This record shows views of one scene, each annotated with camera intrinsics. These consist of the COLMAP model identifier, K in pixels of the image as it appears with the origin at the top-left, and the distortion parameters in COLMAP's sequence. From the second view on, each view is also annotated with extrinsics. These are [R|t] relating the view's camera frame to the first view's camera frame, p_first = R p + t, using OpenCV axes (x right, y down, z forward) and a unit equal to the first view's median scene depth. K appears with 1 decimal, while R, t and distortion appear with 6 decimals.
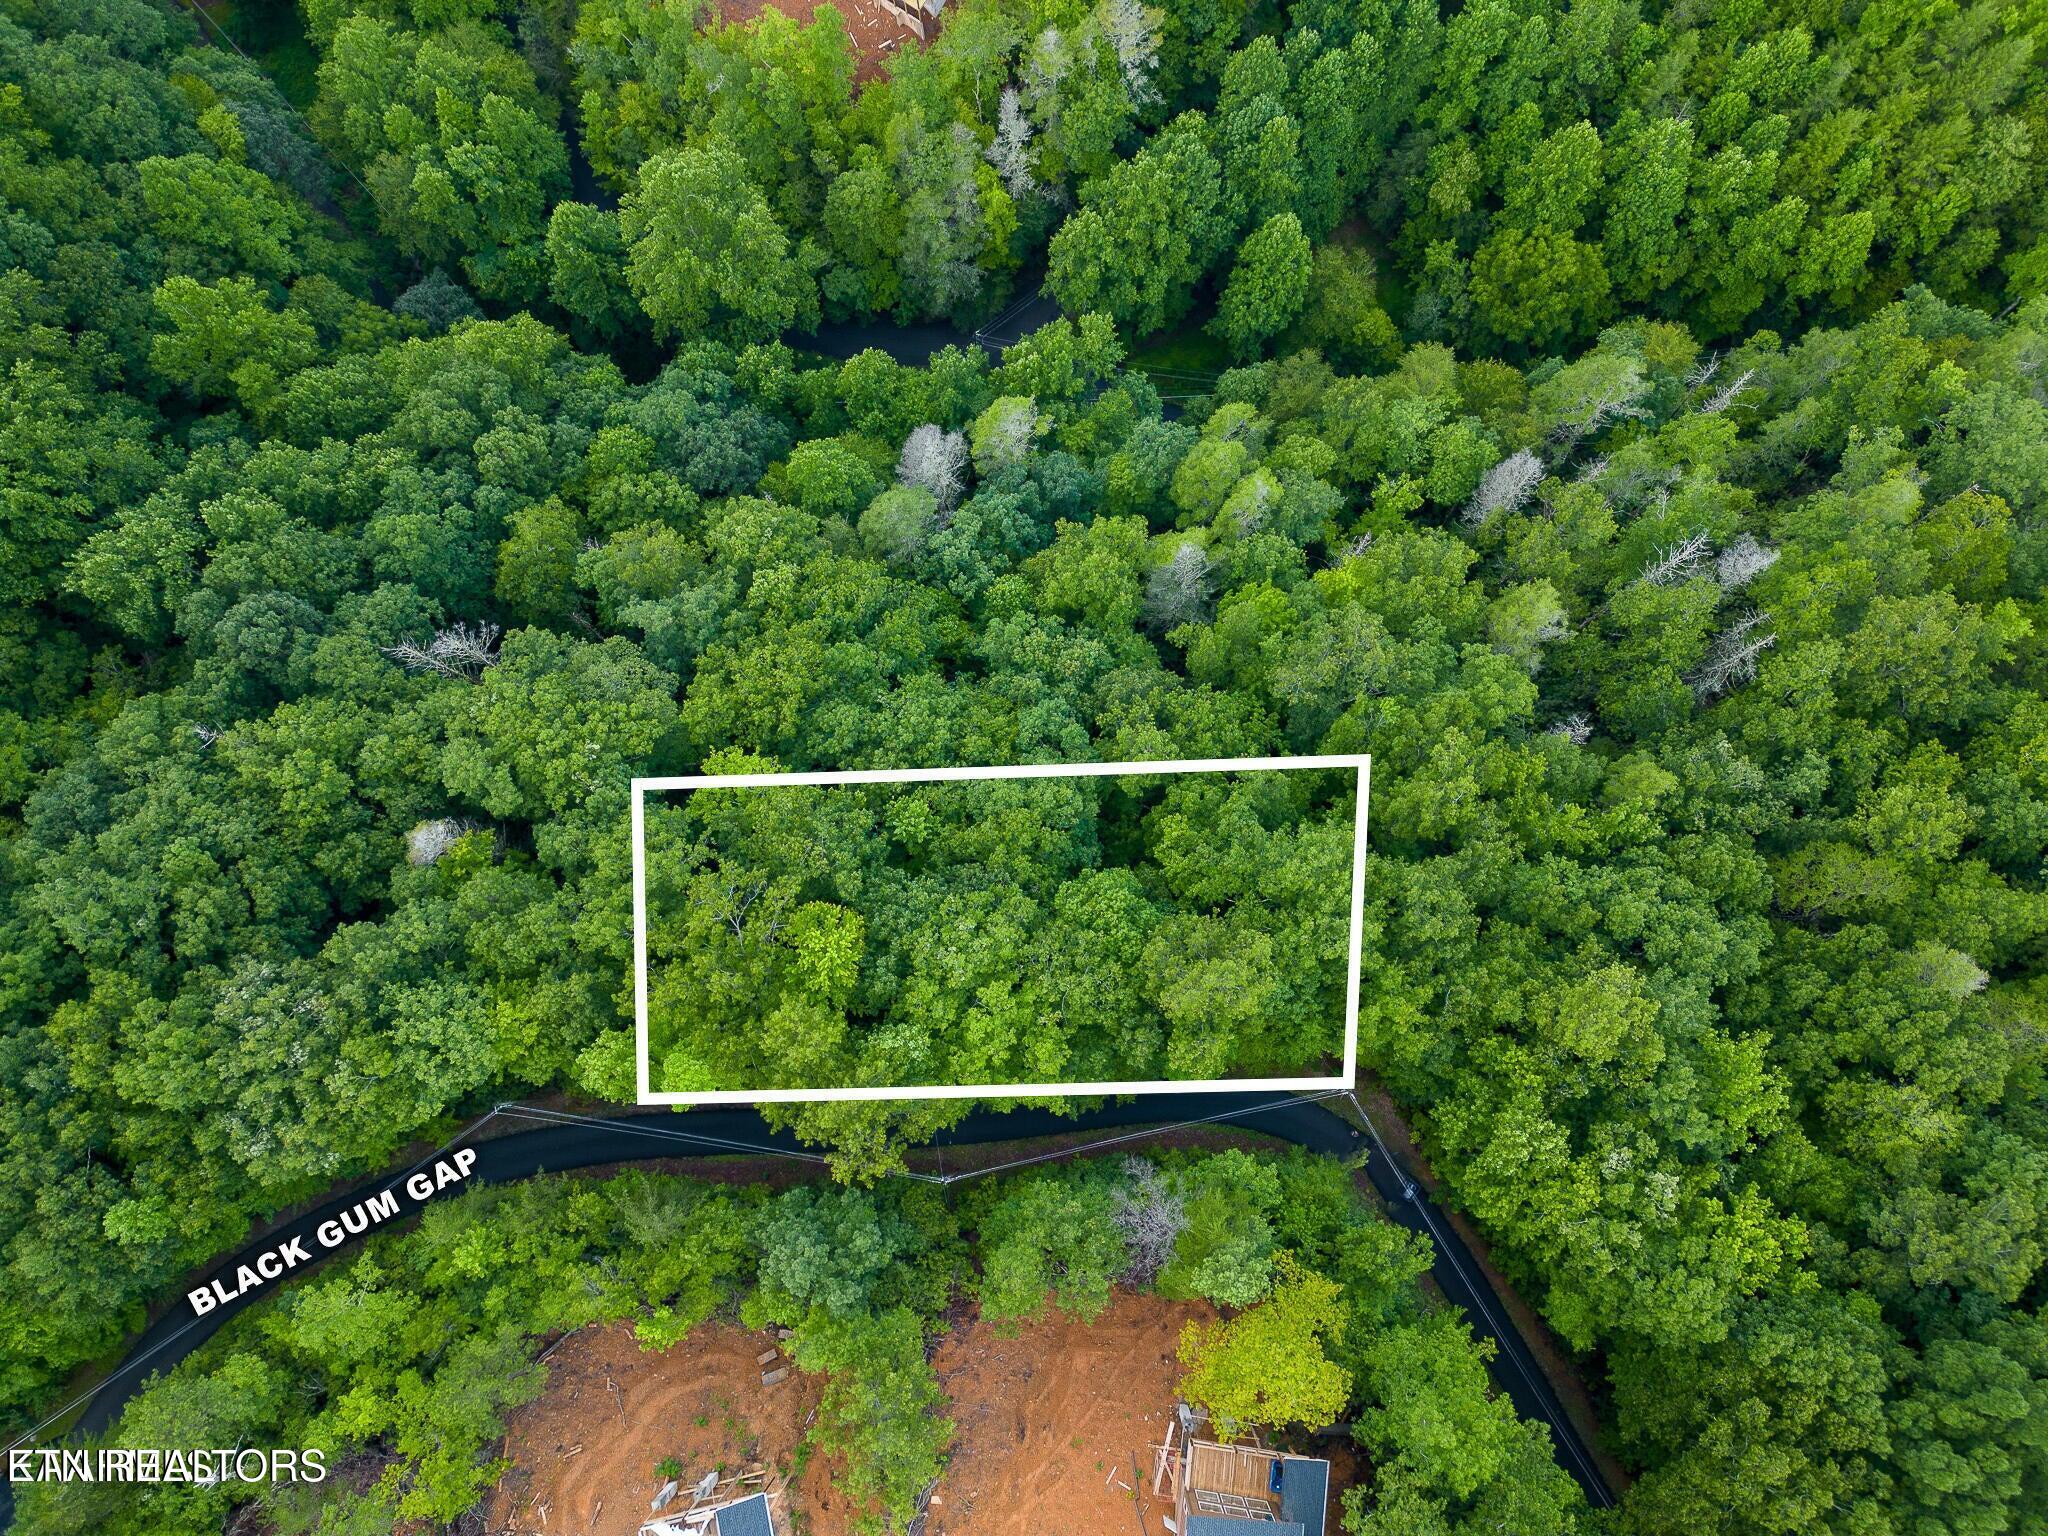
lens RADIAL K [[1421.3, 0, 1024.0], [0, 1421.3, 768.0], [0, 0, 1]] dist [0.069655, -0.063202]
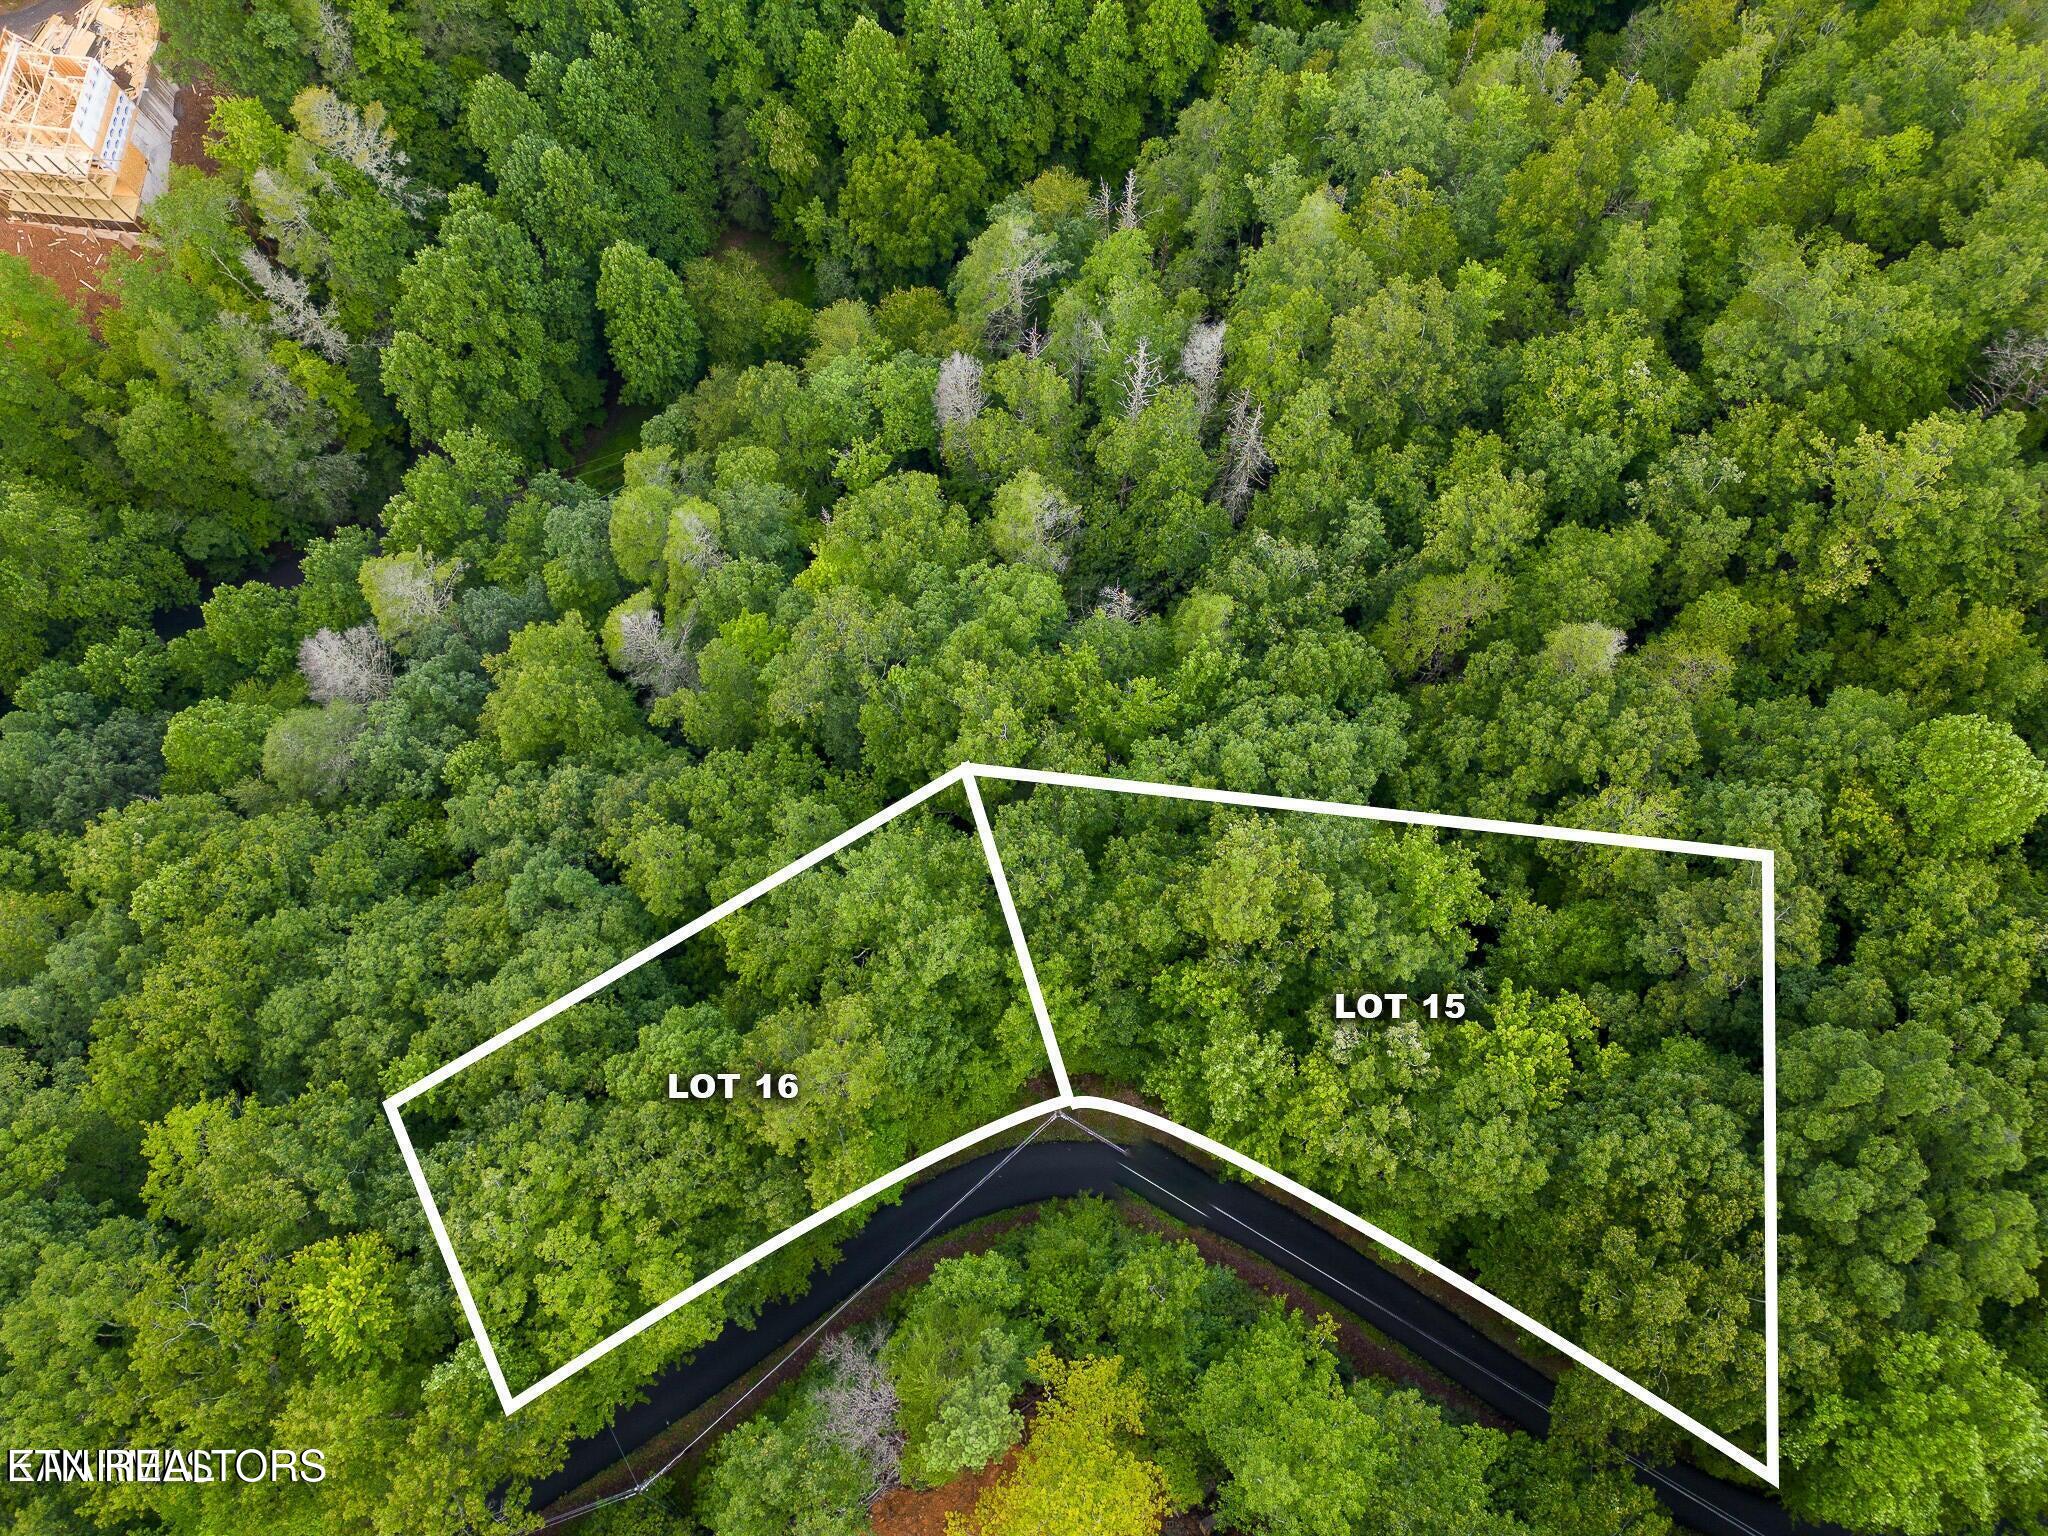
lens RADIAL K [[1421.3, 0, 1024.0], [0, 1421.3, 768.0], [0, 0, 1]] dist [0.069655, -0.063202]
pose [[0.878176, -0.464006, 0.116210, 0.199155], [0.471718, 0.880354, -0.049580, 0.081260], [-0.079301, 0.098358, 0.991986, 0.175154]]
